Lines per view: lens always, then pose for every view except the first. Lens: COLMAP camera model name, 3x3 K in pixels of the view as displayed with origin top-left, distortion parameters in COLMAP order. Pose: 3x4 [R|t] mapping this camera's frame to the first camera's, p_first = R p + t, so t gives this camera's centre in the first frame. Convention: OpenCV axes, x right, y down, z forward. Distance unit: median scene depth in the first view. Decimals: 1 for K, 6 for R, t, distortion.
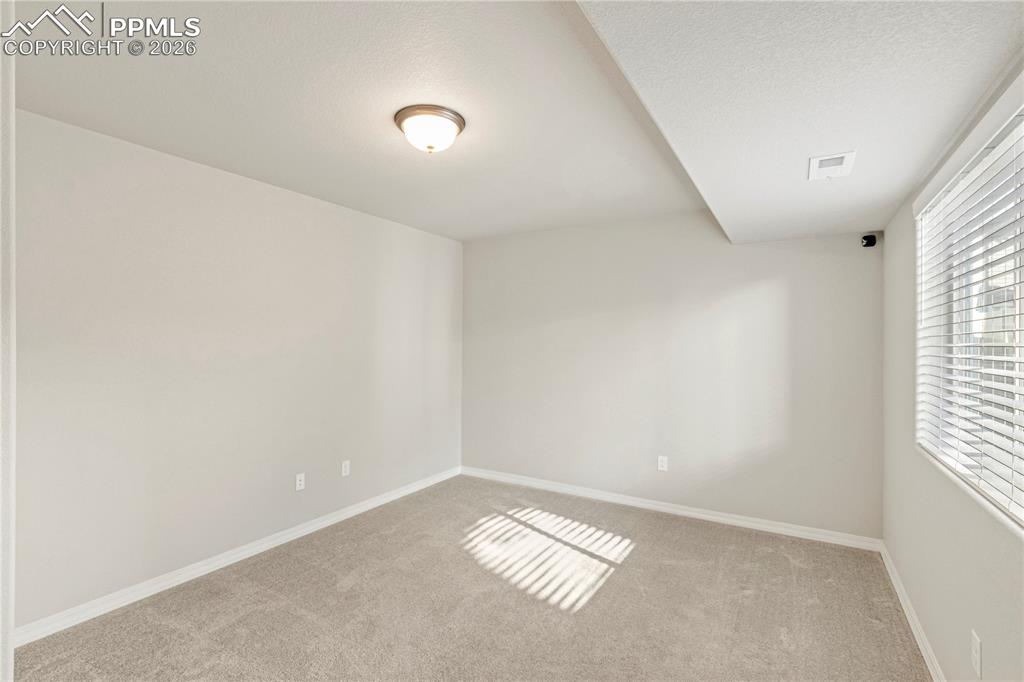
lens RADIAL K [[477.5, 0, 505.3], [0, 477.5, 340.7], [0, 0, 1]] dist [-0.000028, -0.000391]
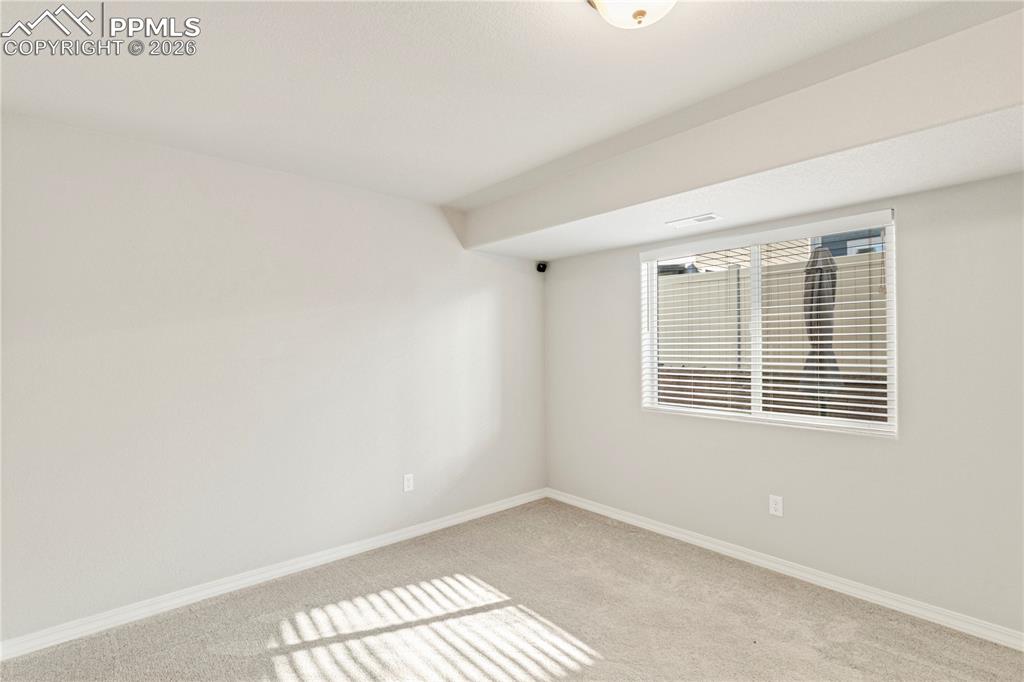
lens RADIAL K [[477.5, 0, 505.3], [0, 477.5, 340.7], [0, 0, 1]] dist [-0.000028, -0.000391]
pose [[0.306910, 0.004467, 0.951728, -0.544635], [0.005159, 0.999966, -0.006358, 0.005163], [-0.951724, 0.006862, 0.306877, 0.684669]]
